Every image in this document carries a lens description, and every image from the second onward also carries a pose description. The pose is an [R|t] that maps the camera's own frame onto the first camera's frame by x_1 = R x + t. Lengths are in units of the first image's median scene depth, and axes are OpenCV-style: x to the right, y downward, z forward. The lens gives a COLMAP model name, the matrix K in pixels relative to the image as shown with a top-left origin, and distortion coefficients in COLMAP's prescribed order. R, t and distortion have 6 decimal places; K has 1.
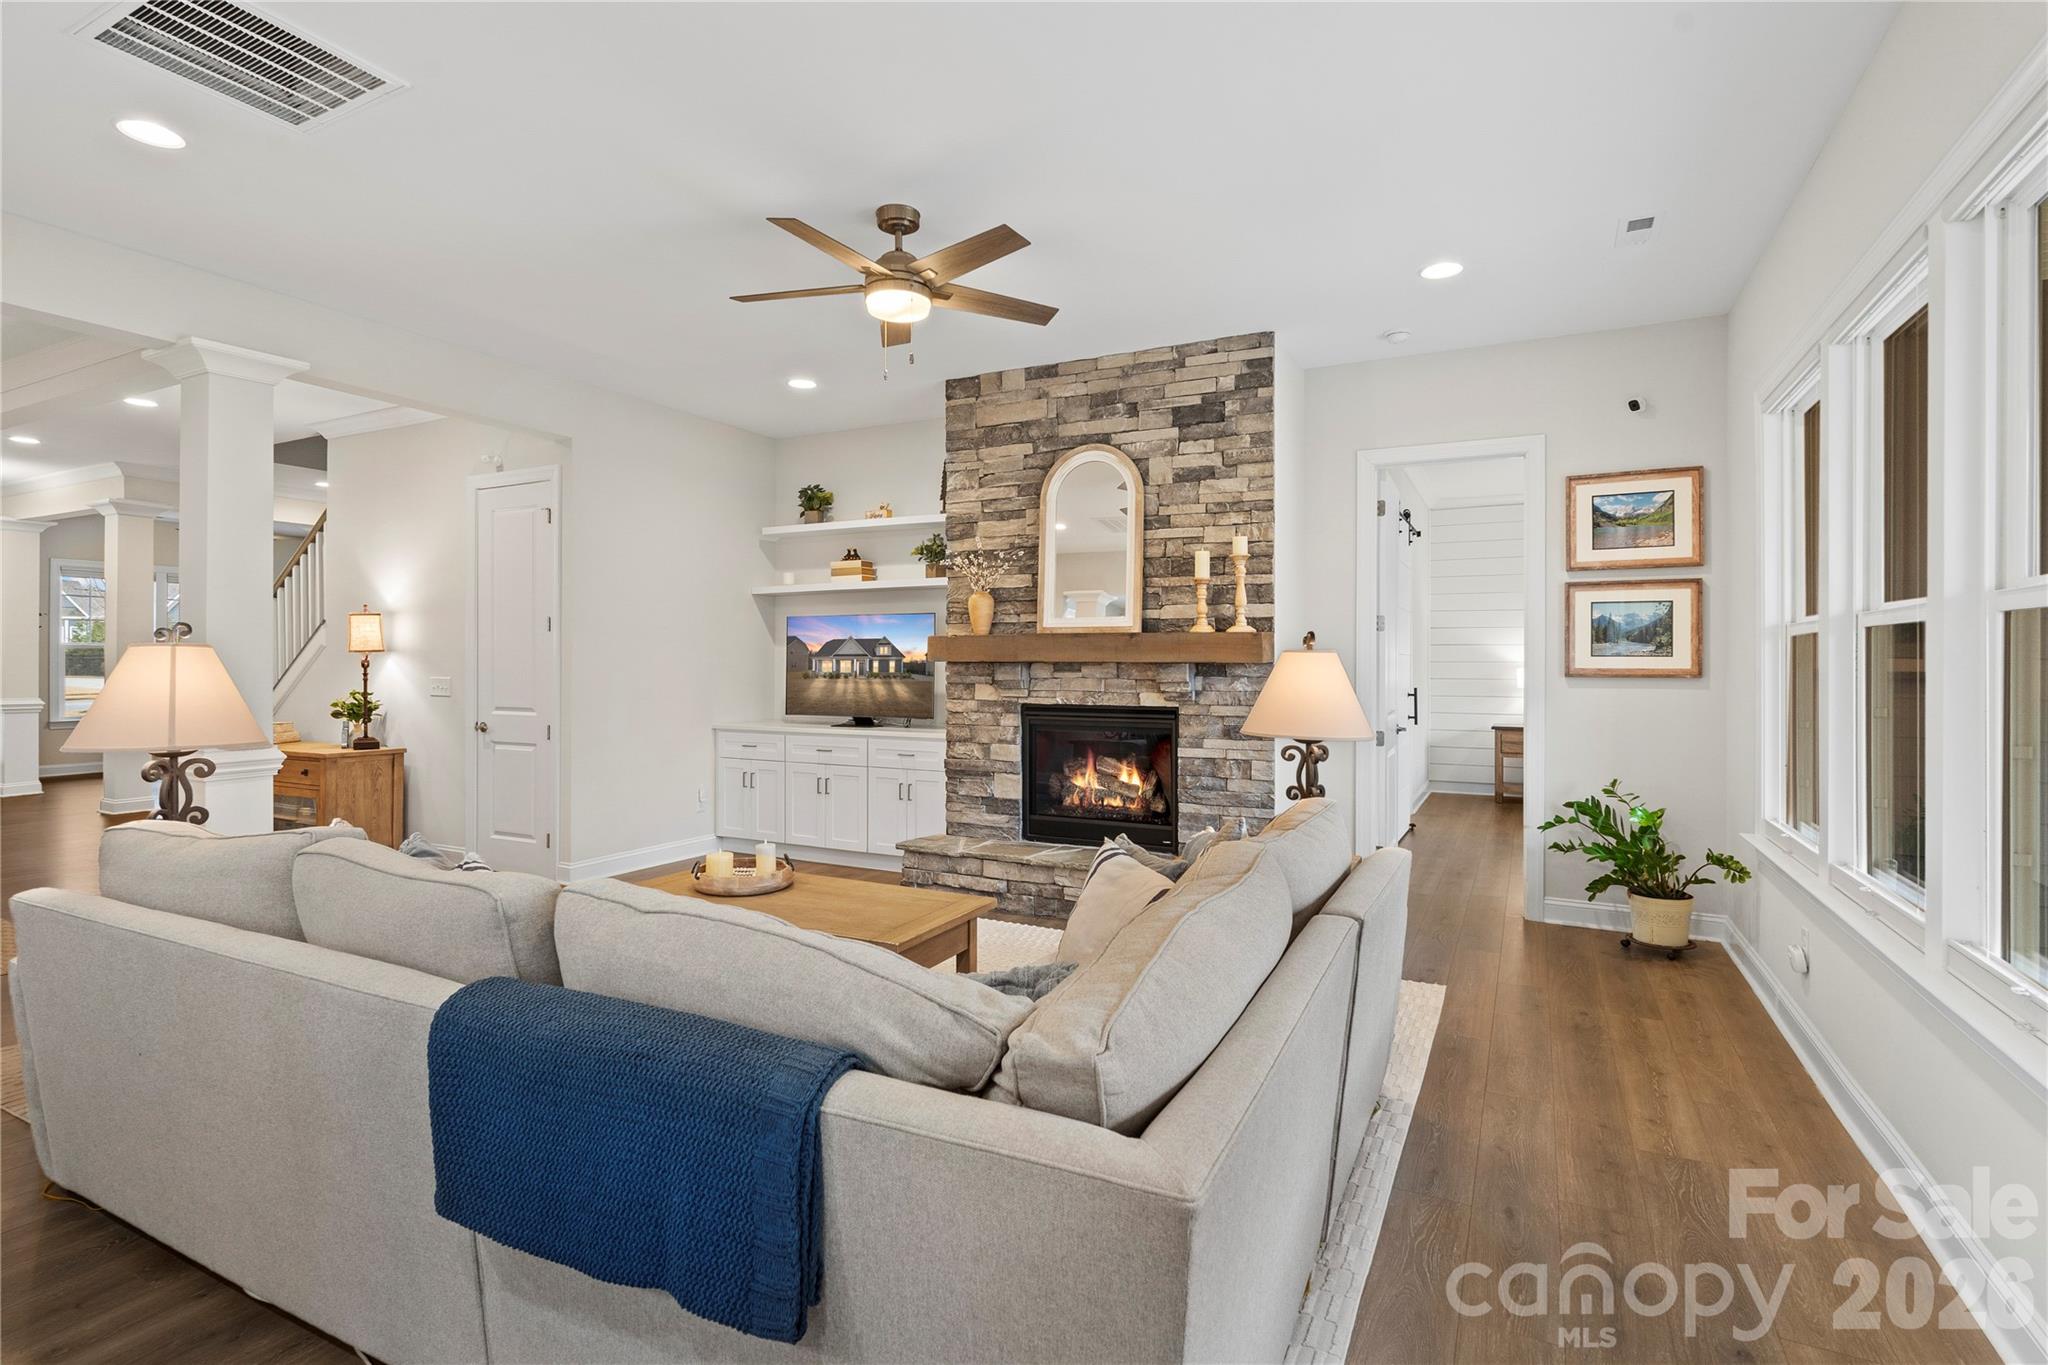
lens RADIAL K [[971.0, 0, 1025.8], [0, 971.0, 642.3], [0, 0, 1]] dist [-0.018057, -0.000378]
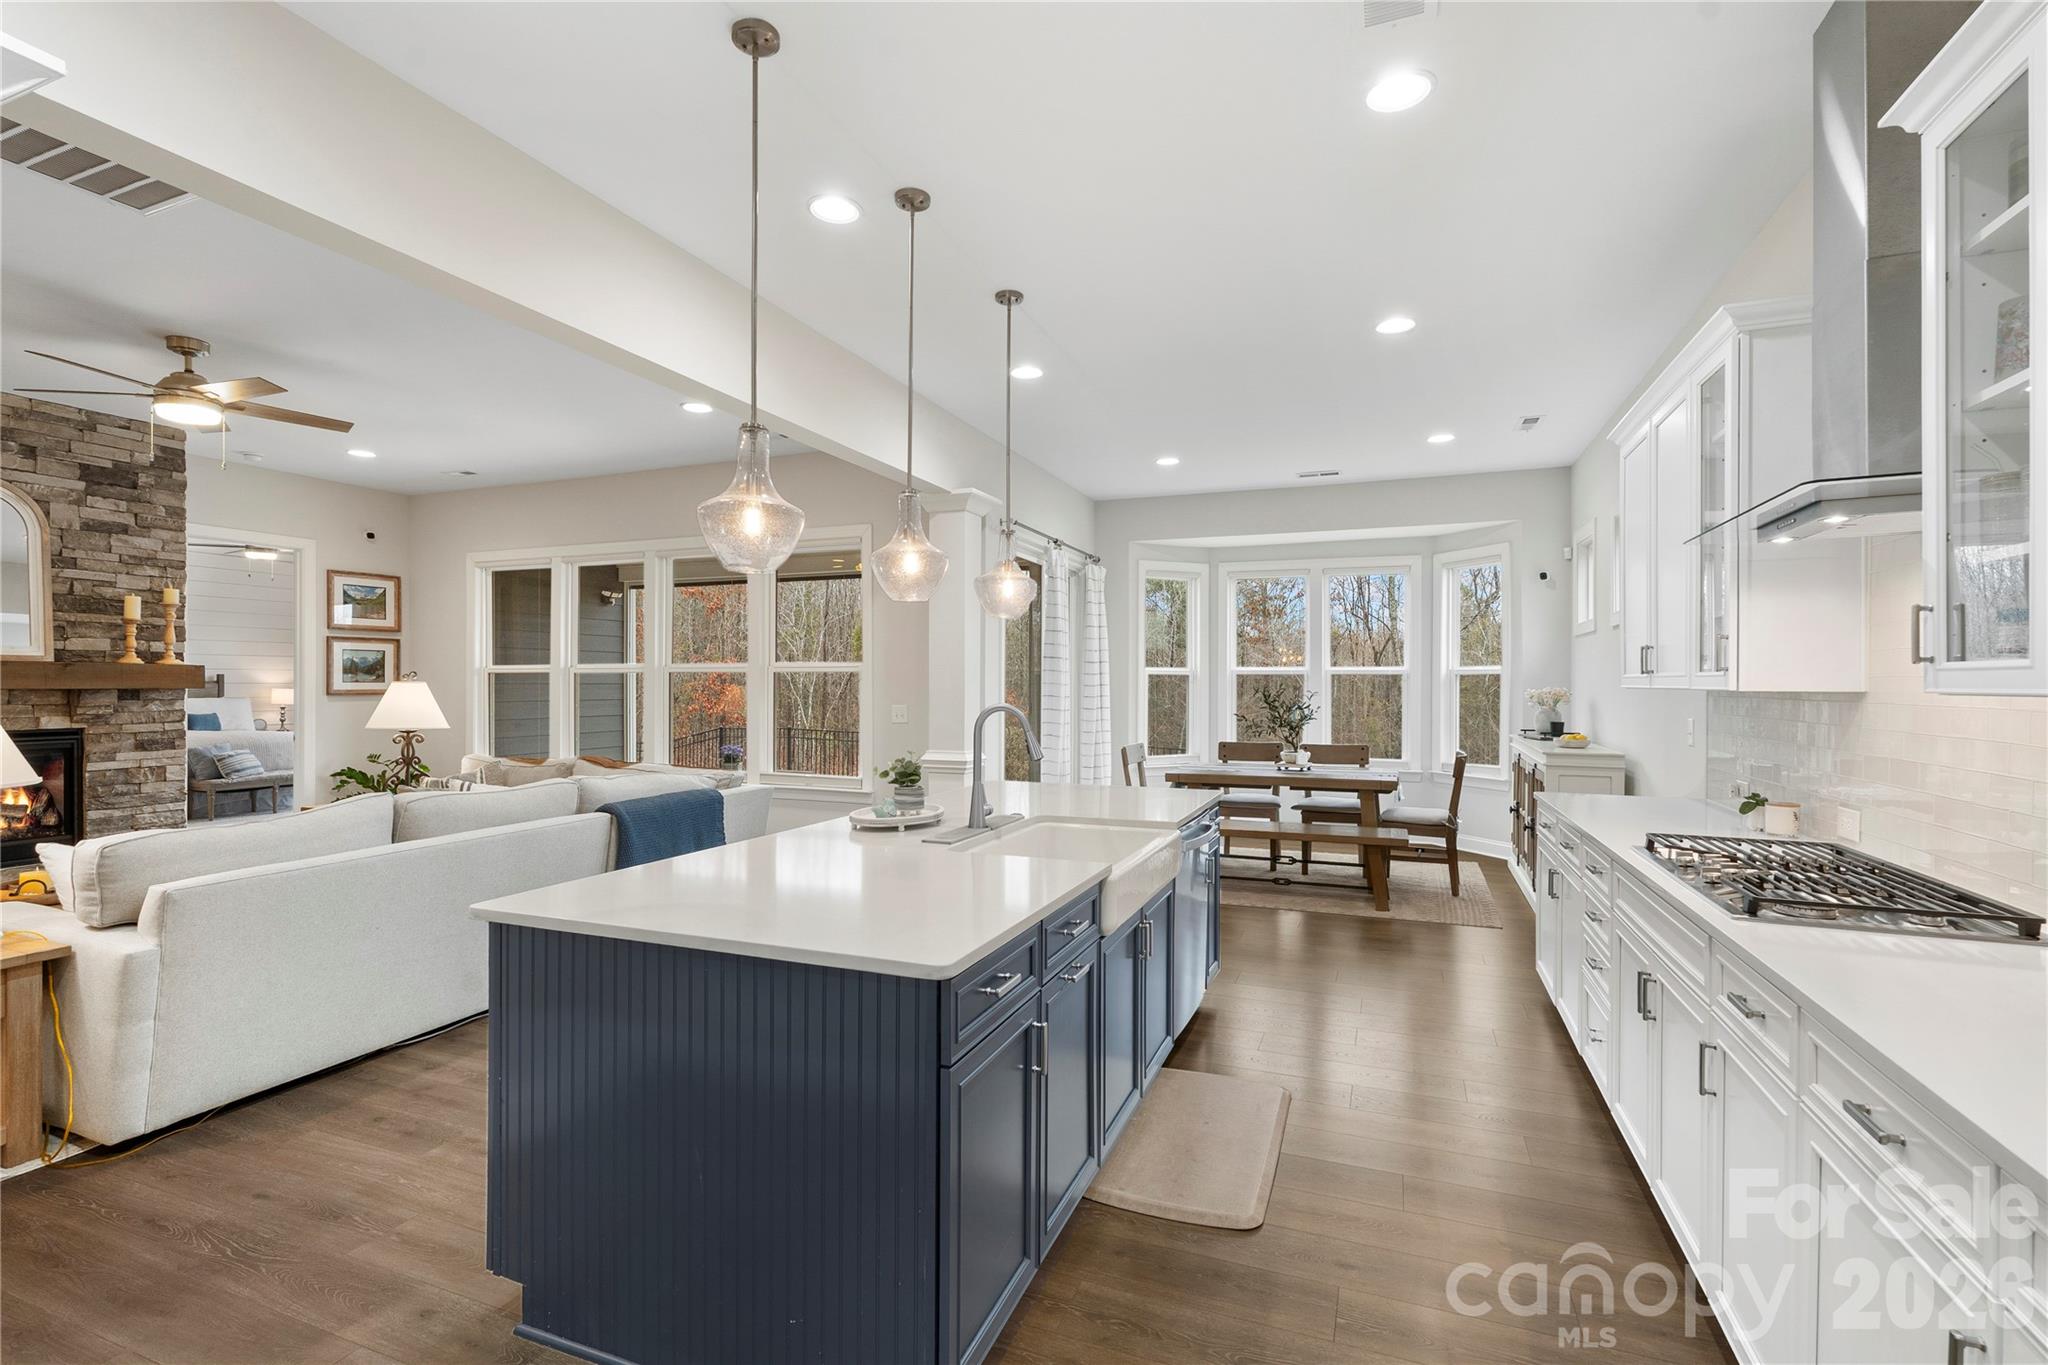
lens RADIAL K [[943.6, 0, 1012.9], [0, 943.6, 681.1], [0, 0, 1]] dist [0.002216, 0.000048]
pose [[-0.099485, 0.000203, 0.995039, -1.060581], [-0.004144, 0.999991, -0.000618, 0.008151], [-0.995030, -0.004185, -0.099483, 0.027177]]
